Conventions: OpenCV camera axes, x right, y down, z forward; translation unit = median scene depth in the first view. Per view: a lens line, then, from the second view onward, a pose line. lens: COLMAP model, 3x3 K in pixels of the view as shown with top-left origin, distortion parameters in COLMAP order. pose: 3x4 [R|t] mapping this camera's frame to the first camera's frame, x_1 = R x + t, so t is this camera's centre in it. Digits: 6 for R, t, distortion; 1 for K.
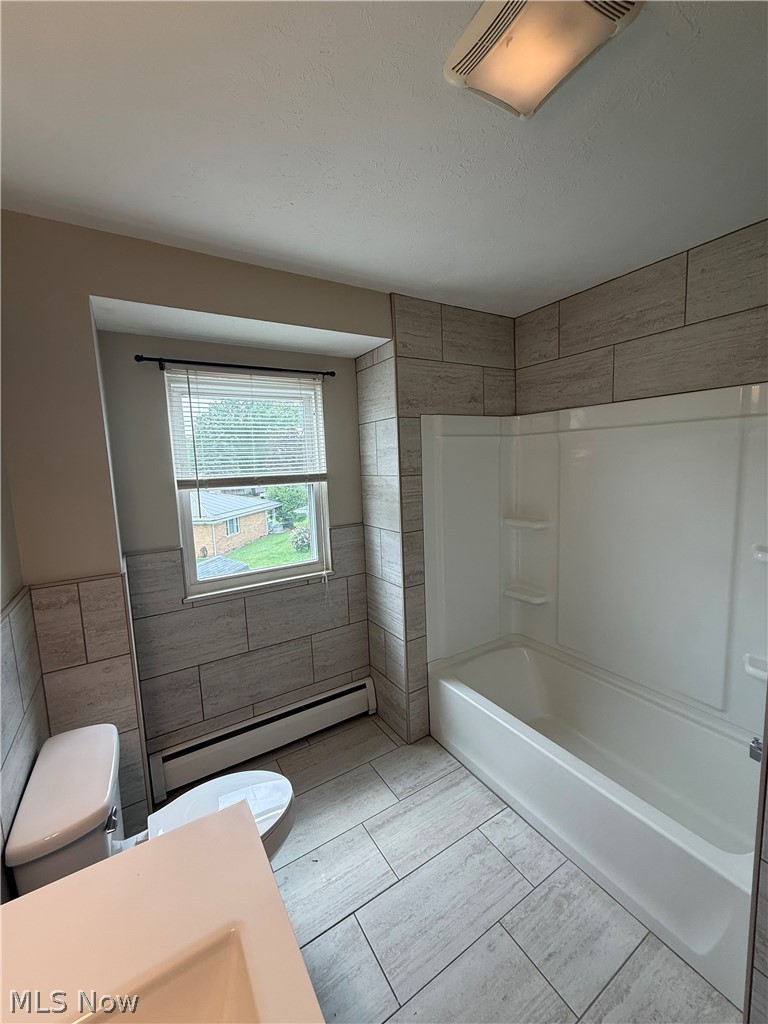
lens RADIAL K [[407.8, 0, 384.5], [0, 407.8, 509.7], [0, 0, 1]] dist [-0.000390, 0.000268]
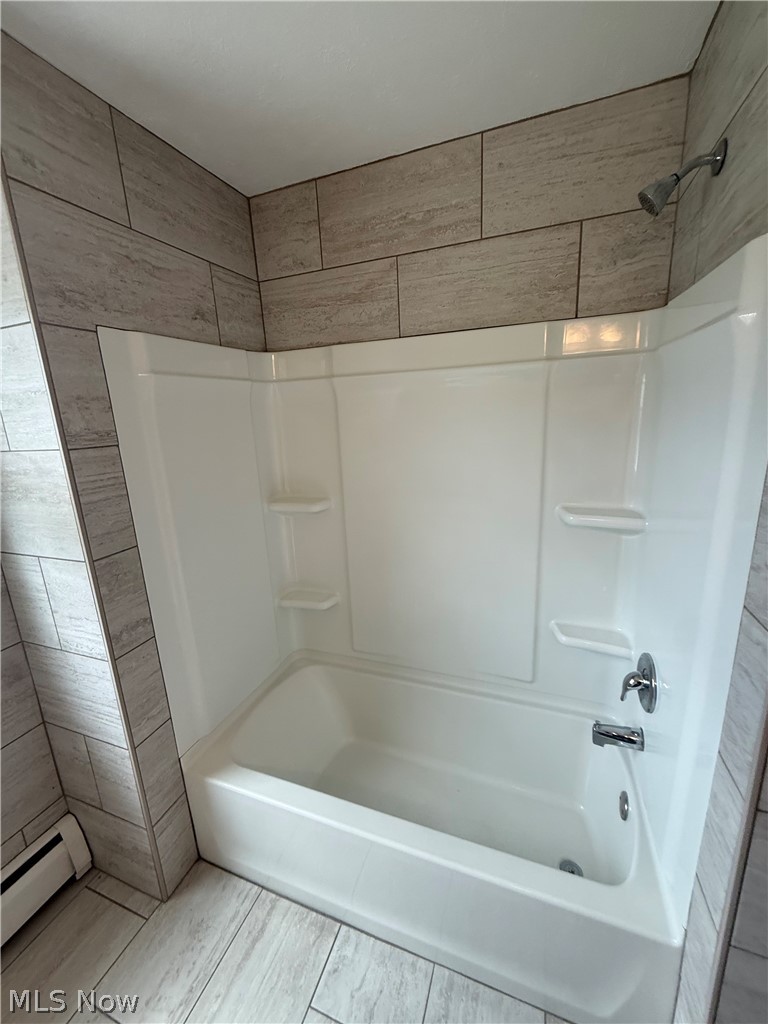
lens RADIAL K [[410.9, 0, 386.4], [0, 410.9, 508.4], [0, 0, 1]] dist [-0.000620, 0.000152]
pose [[0.794428, -0.136470, 0.591828, 0.041471], [0.089357, 0.990088, 0.108358, -0.031417], [-0.600749, -0.033199, 0.798748, 0.365391]]
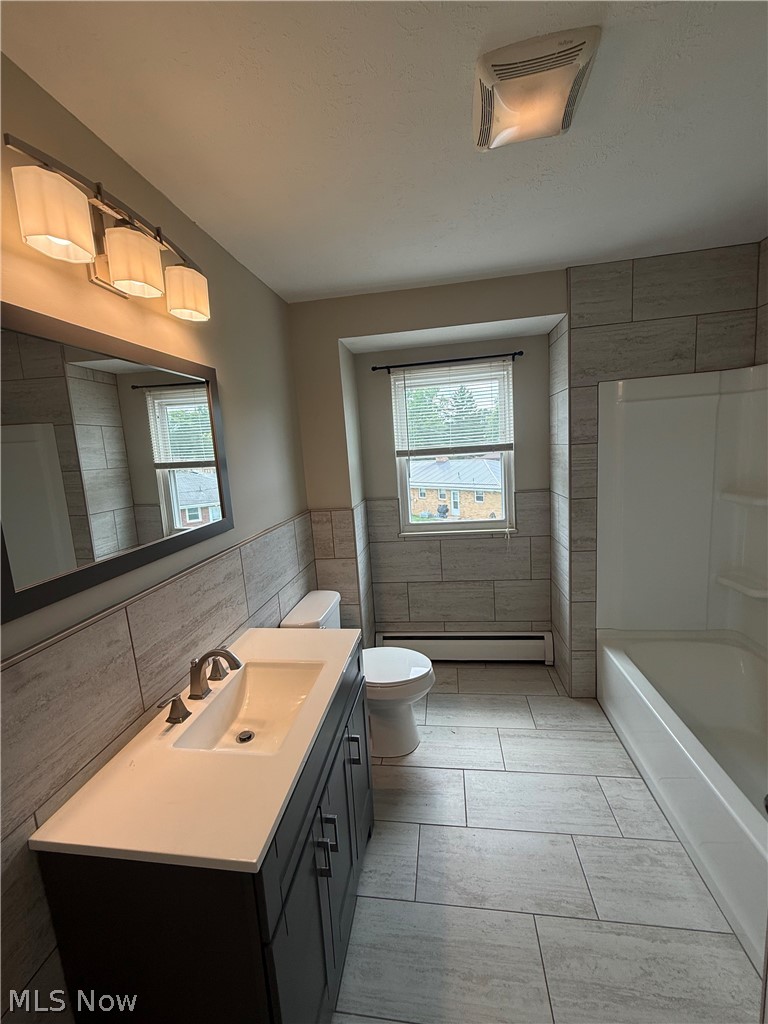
lens RADIAL K [[407.8, 0, 384.5], [0, 407.8, 509.7], [0, 0, 1]] dist [-0.000390, 0.000268]
pose [[0.764896, 0.083352, -0.638738, 0.349452], [-0.036149, 0.995585, 0.086630, 0.010483], [0.643139, -0.043173, 0.764532, -0.116638]]
